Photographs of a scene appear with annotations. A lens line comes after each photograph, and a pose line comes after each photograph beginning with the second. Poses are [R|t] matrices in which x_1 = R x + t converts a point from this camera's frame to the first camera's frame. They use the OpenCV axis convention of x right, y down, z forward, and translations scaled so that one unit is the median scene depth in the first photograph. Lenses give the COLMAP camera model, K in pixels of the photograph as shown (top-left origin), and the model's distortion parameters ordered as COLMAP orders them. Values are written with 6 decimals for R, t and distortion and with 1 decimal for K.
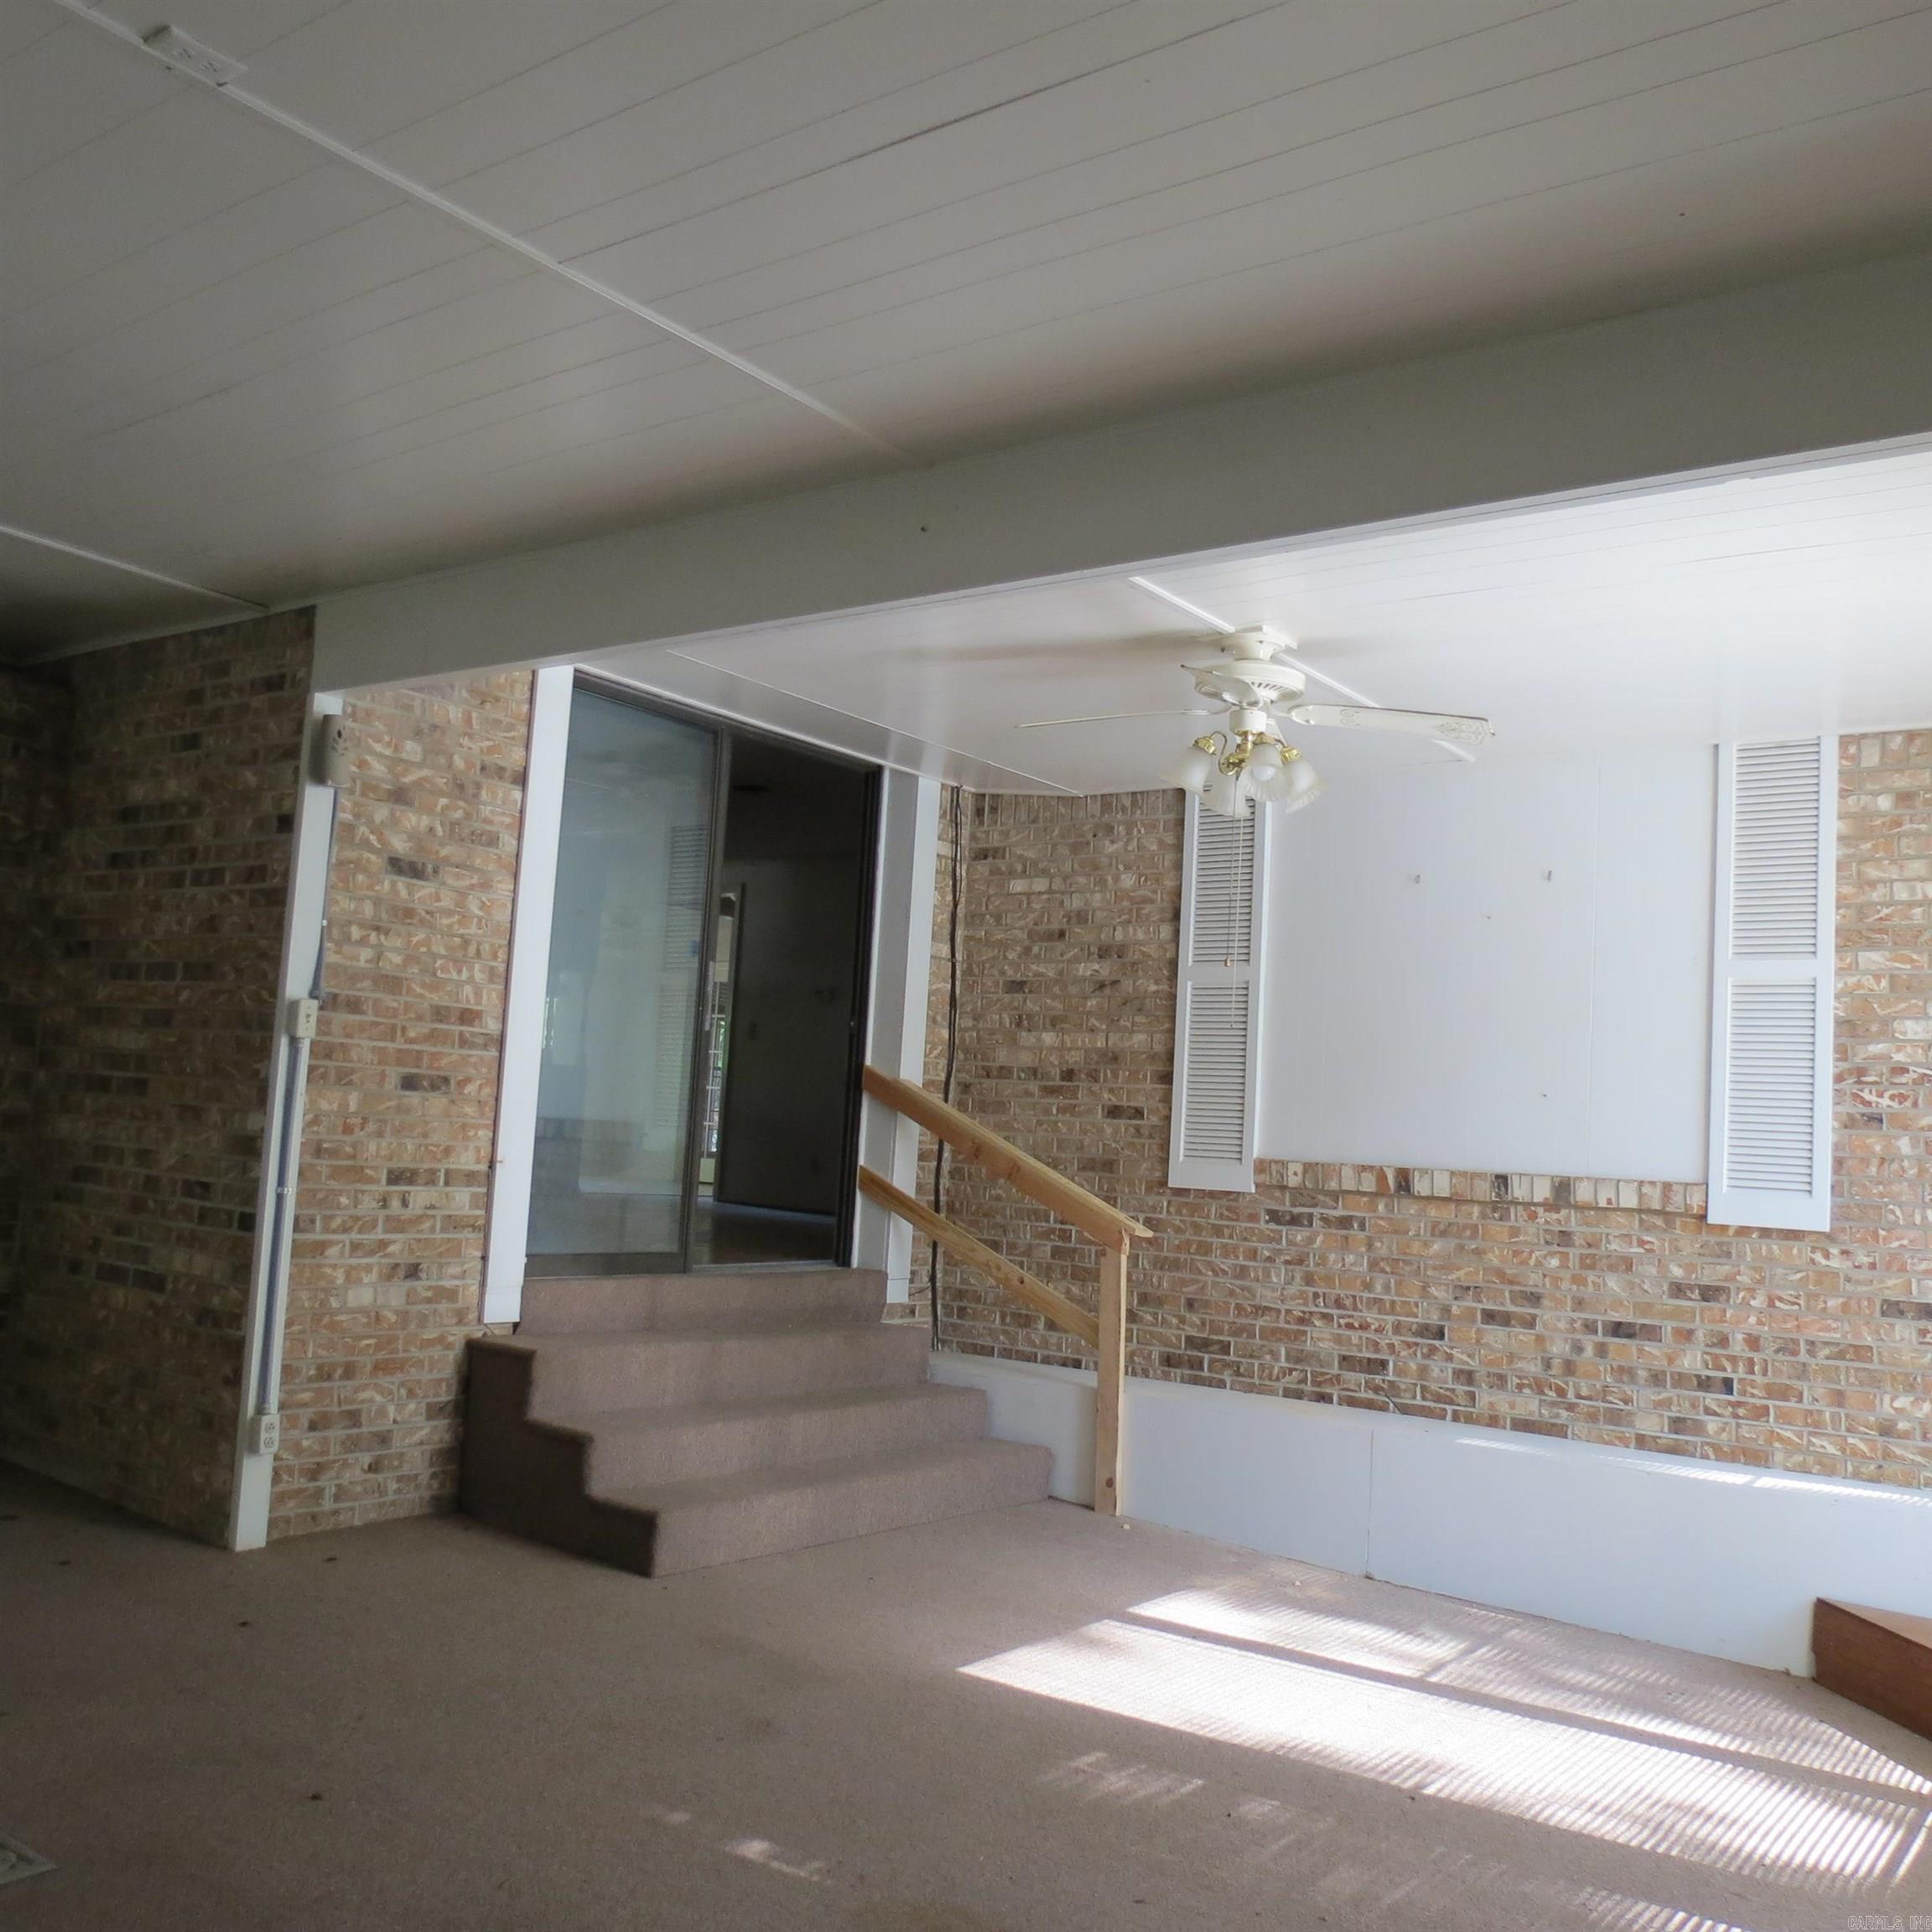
lens RADIAL K [[1821.1, 0, 966.0], [0, 1821.1, 966.0], [0, 0, 1]] dist [-0.040075, 0.022591]
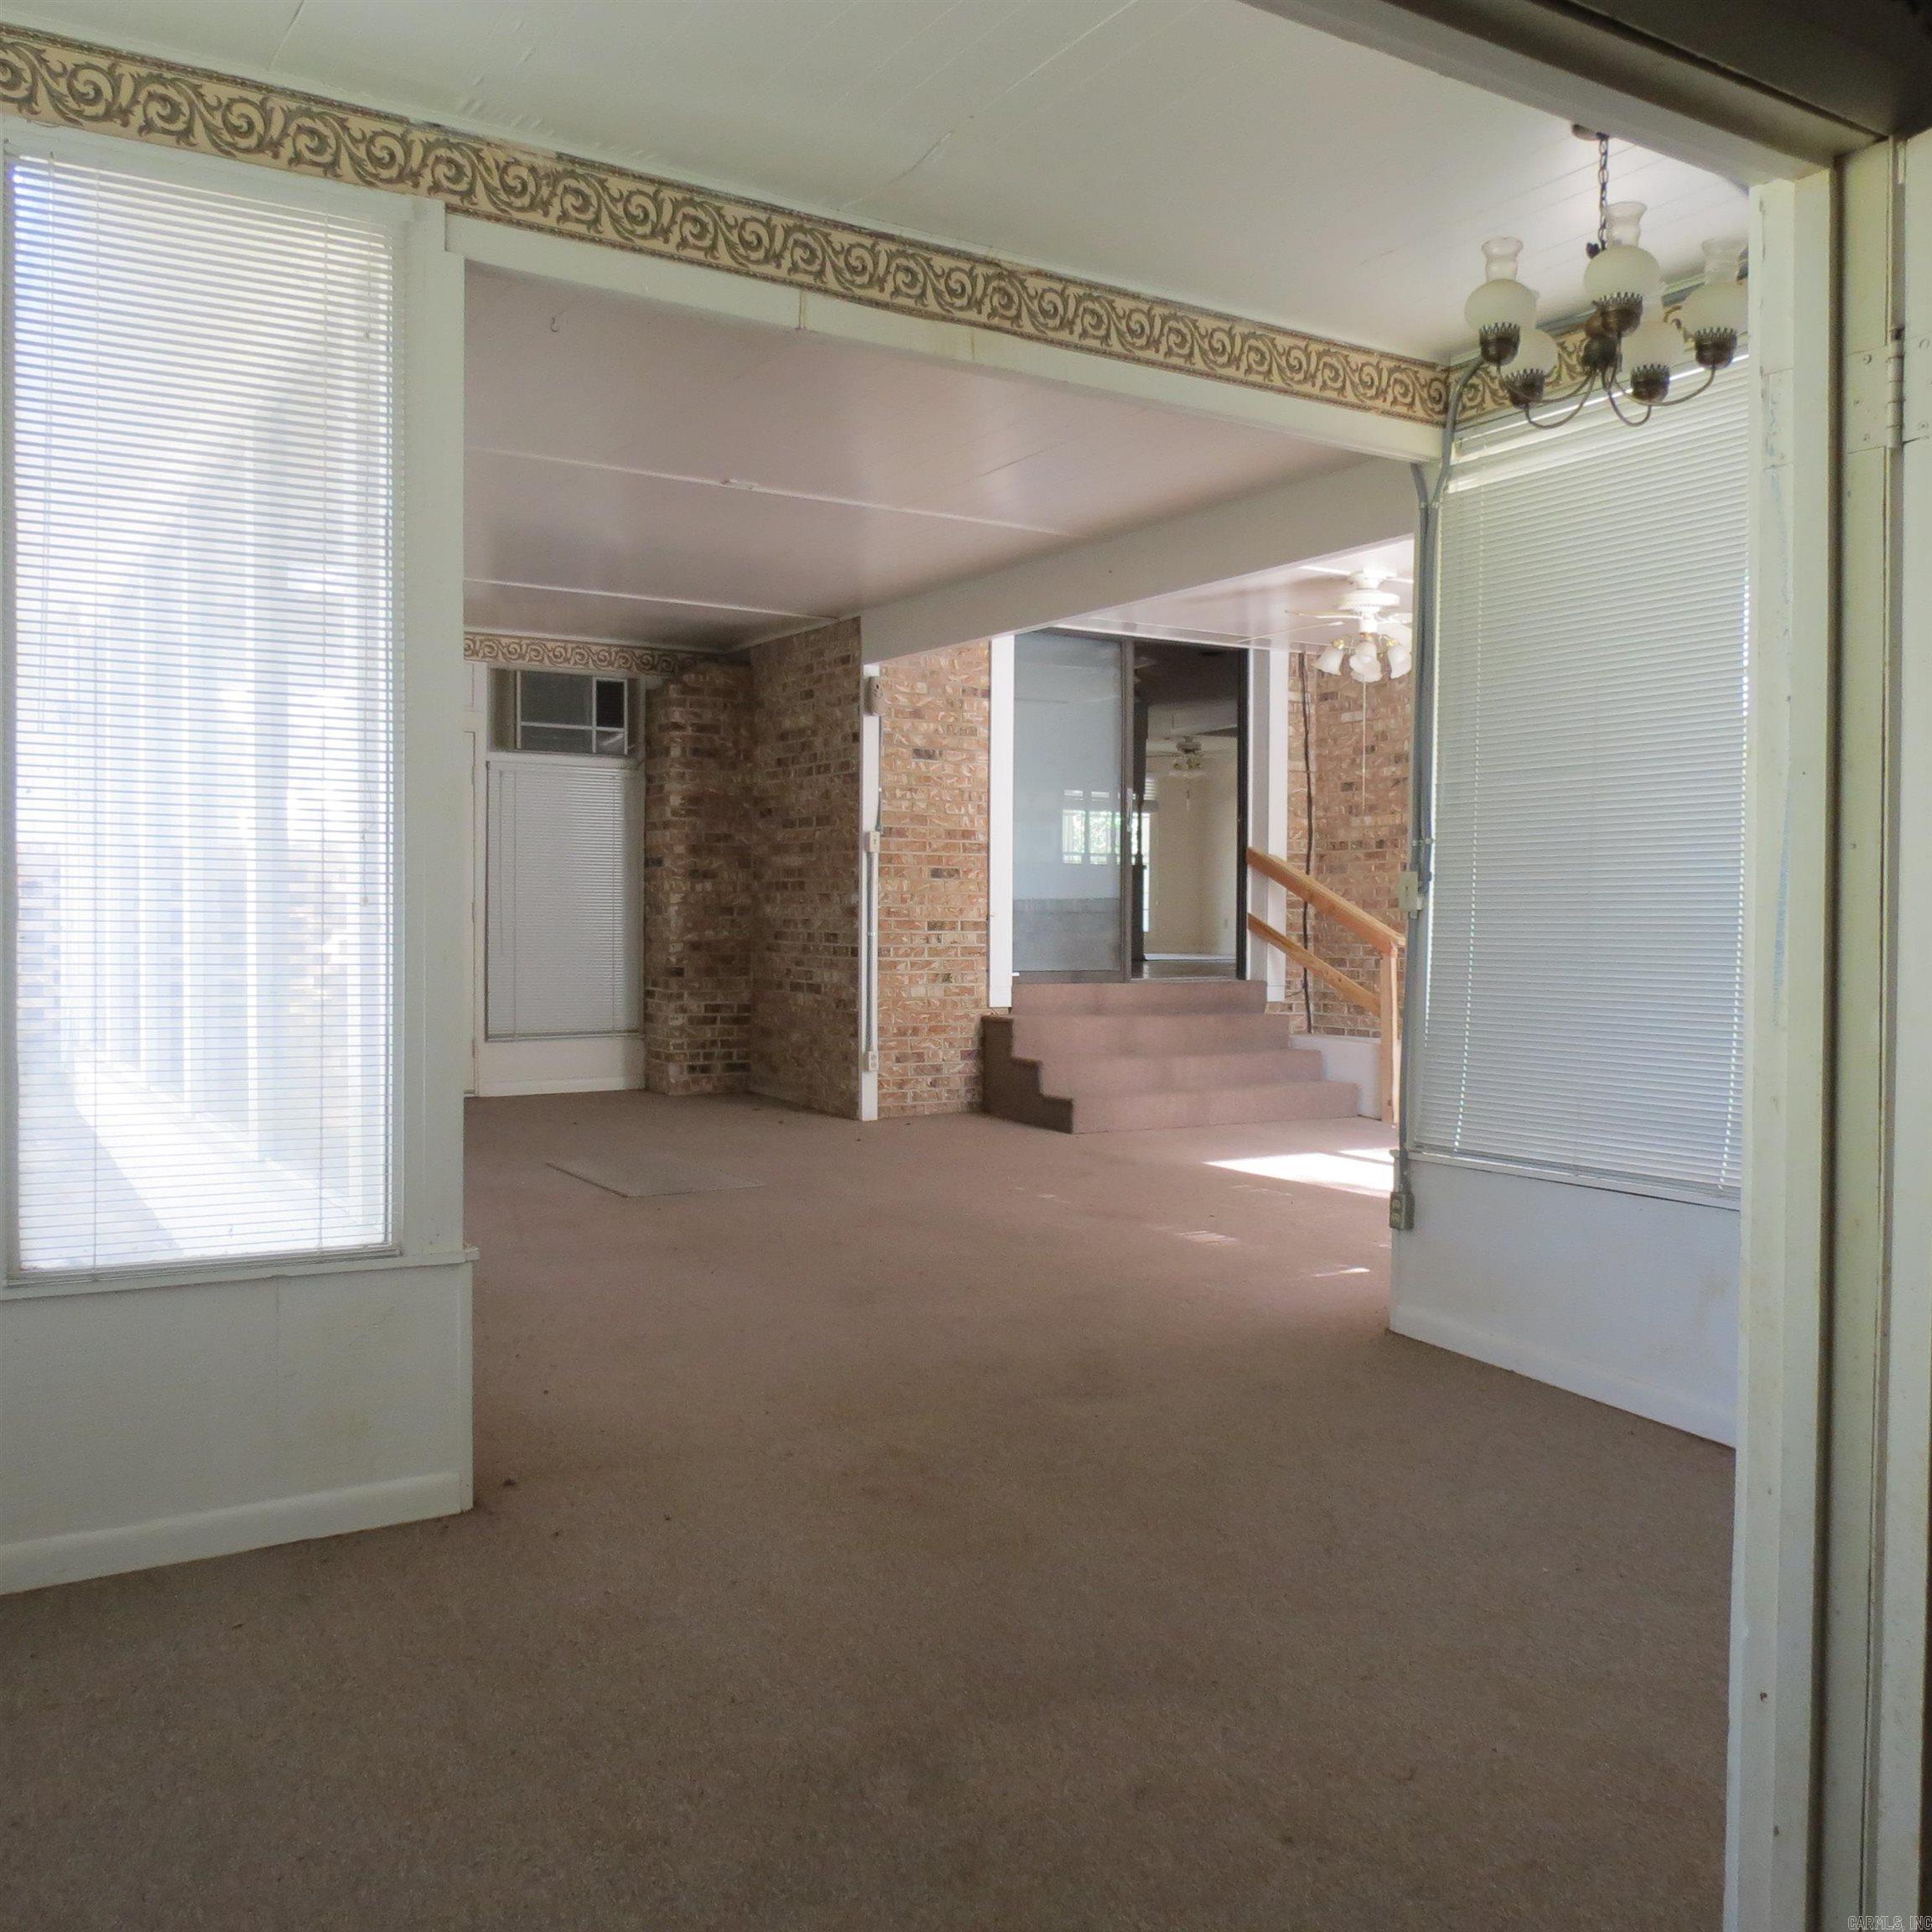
lens RADIAL K [[1821.1, 0, 966.0], [0, 1821.1, 966.0], [0, 0, 1]] dist [-0.040075, 0.022591]
pose [[0.924233, -0.045366, -0.379124, 0.396875], [0.085567, 0.992272, 0.089862, -0.004241], [0.372118, -0.115494, 0.920972, -0.654395]]
